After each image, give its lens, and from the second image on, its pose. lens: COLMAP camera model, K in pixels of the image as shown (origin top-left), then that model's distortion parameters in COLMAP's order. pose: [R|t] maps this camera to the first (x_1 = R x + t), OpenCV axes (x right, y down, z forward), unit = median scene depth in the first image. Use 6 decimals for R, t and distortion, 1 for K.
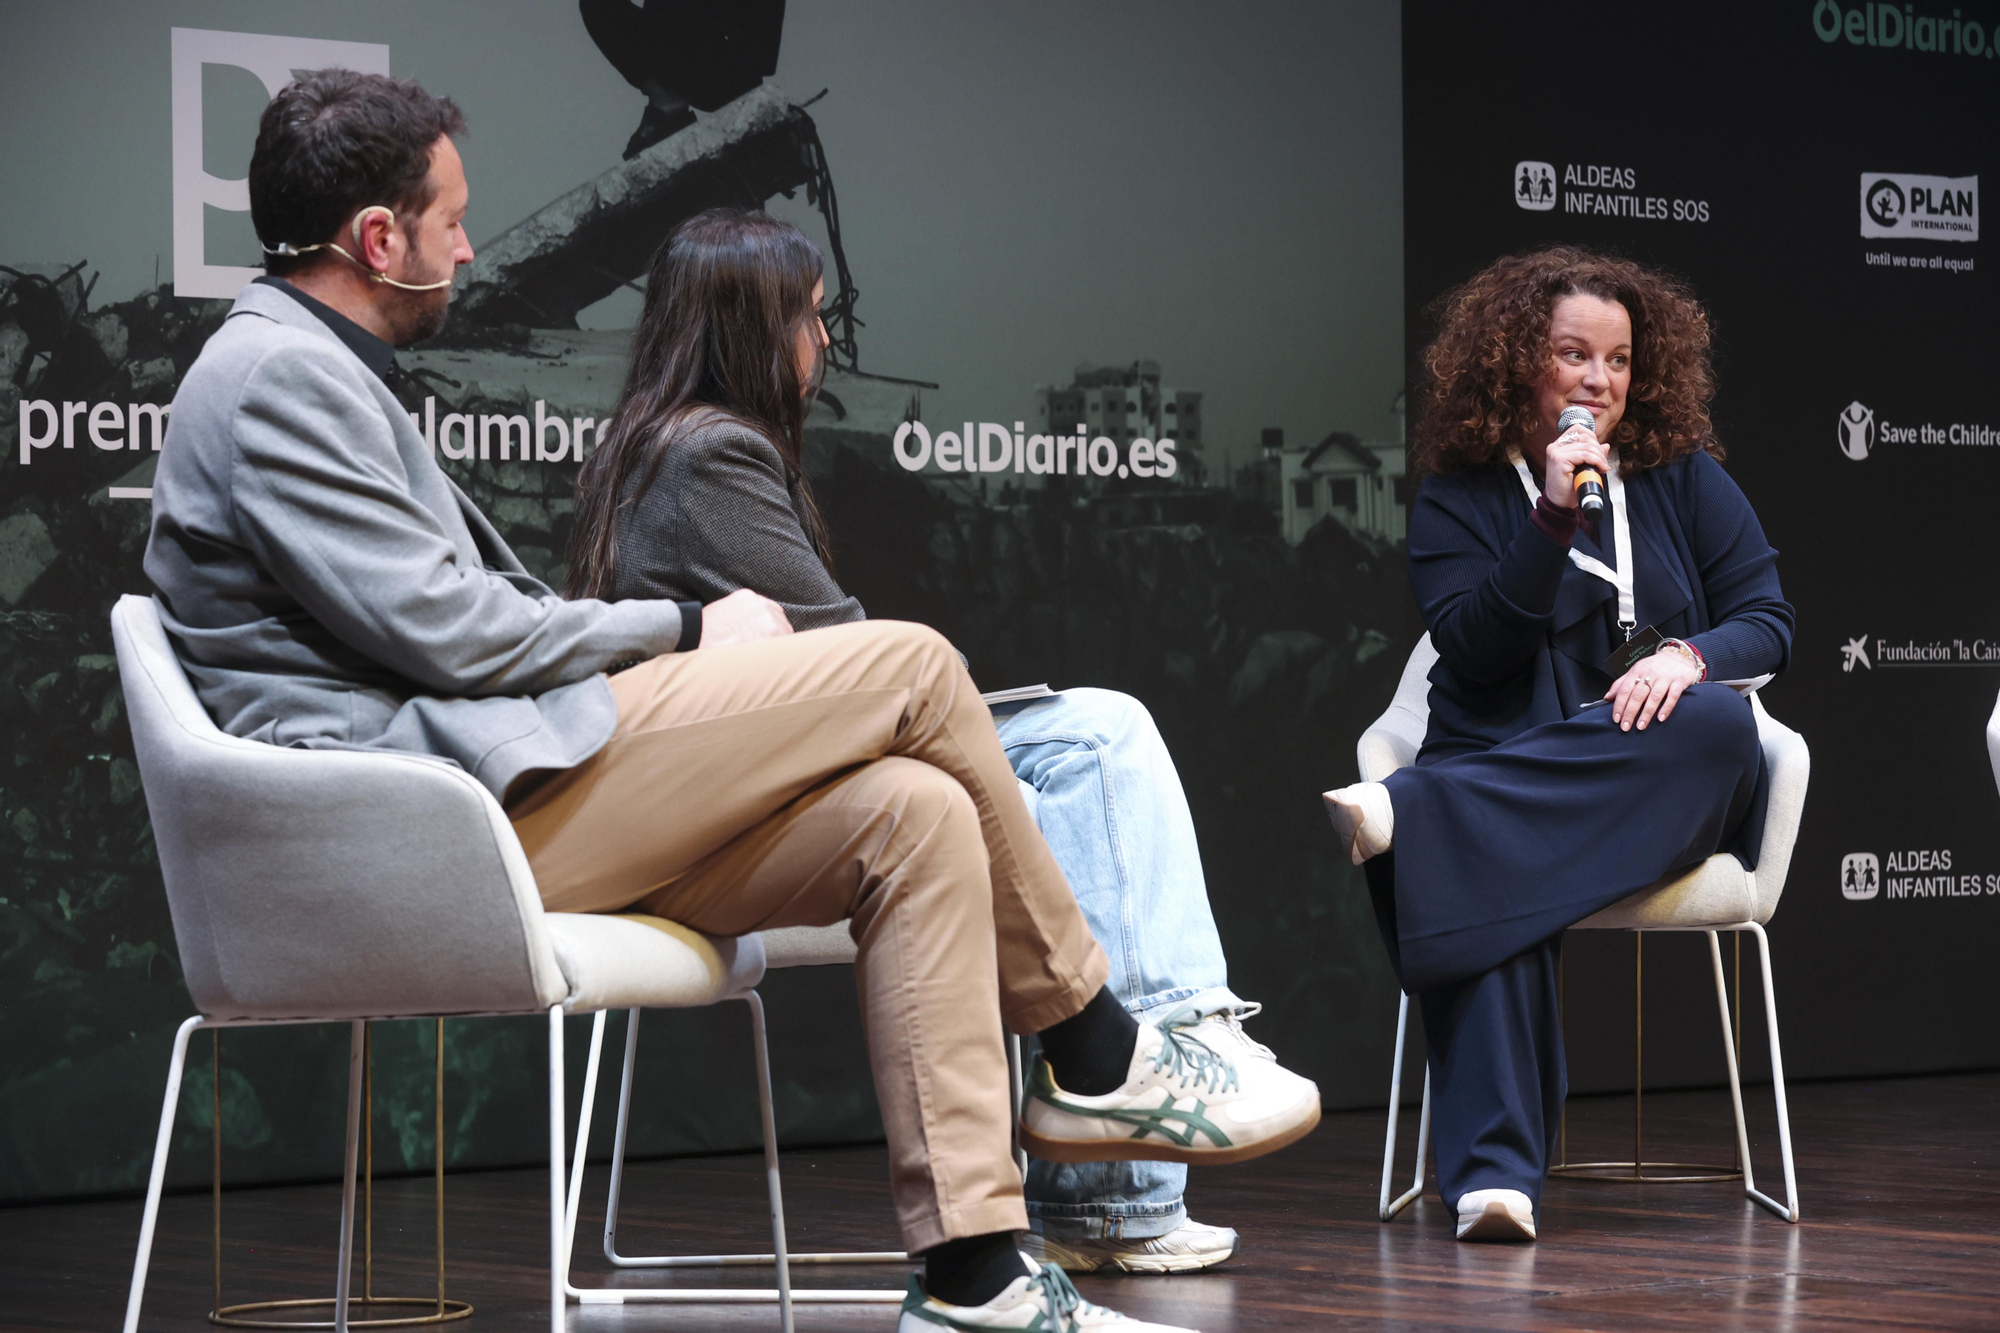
lens RADIAL K [[6597.0, 0, 1000.0], [0, 6597.0, 666.5], [0, 0, 1]] dist [-0.045540, 4.761545]
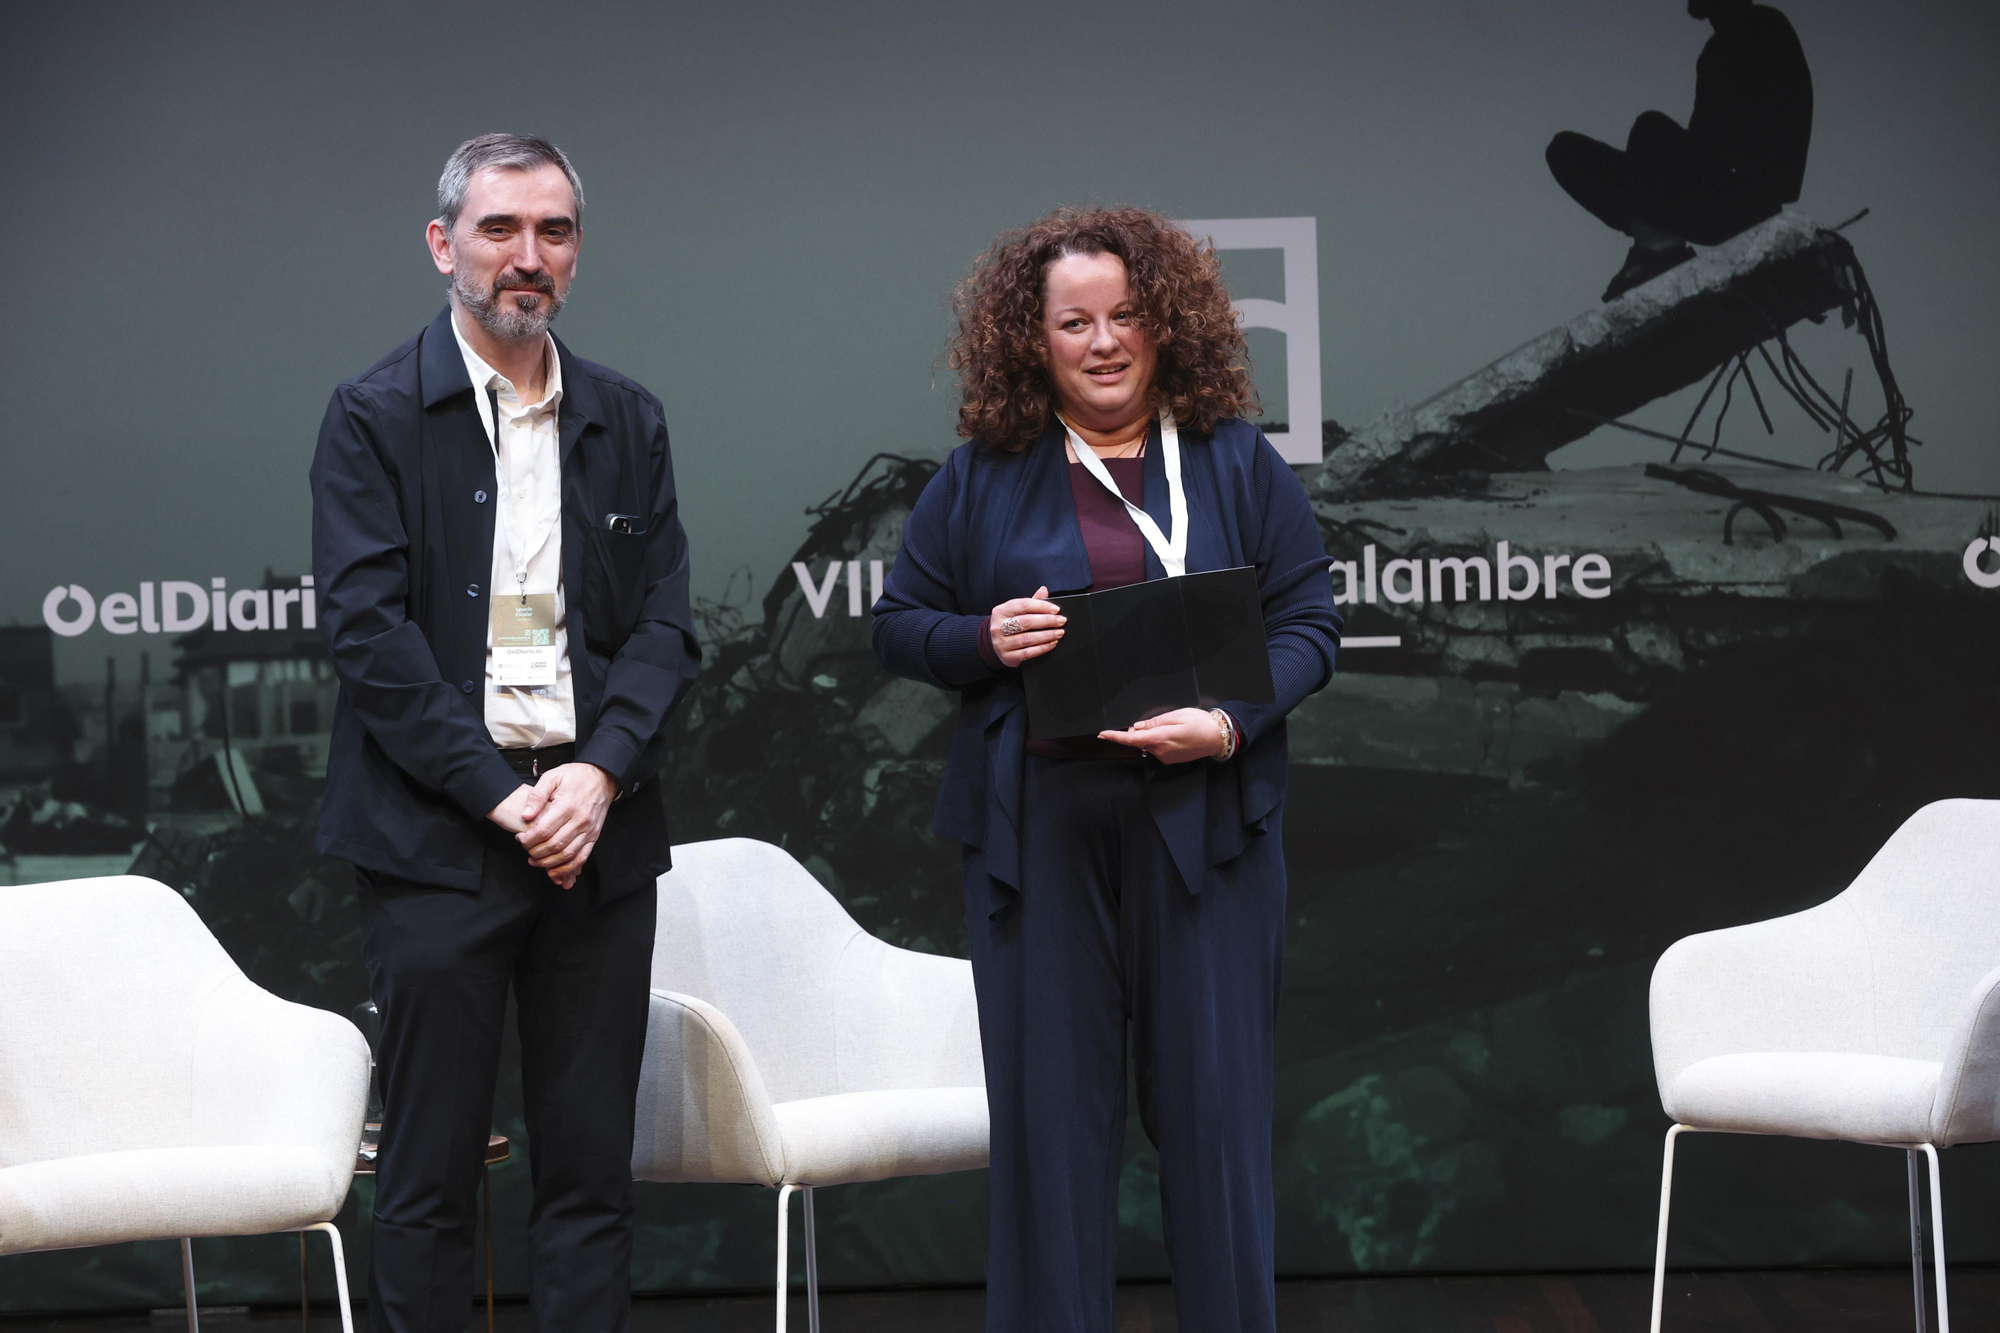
lens RADIAL K [[8380.5, 0, 1000.0], [0, 8380.5, 666.5], [0, 0, 1]] dist [0.463961, 8.116867]
pose [[0.726317, 0.023045, -0.686973, 0.782100], [0.025841, 0.997816, 0.060794, -0.103043], [0.686874, -0.061907, 0.724136, -0.016904]]
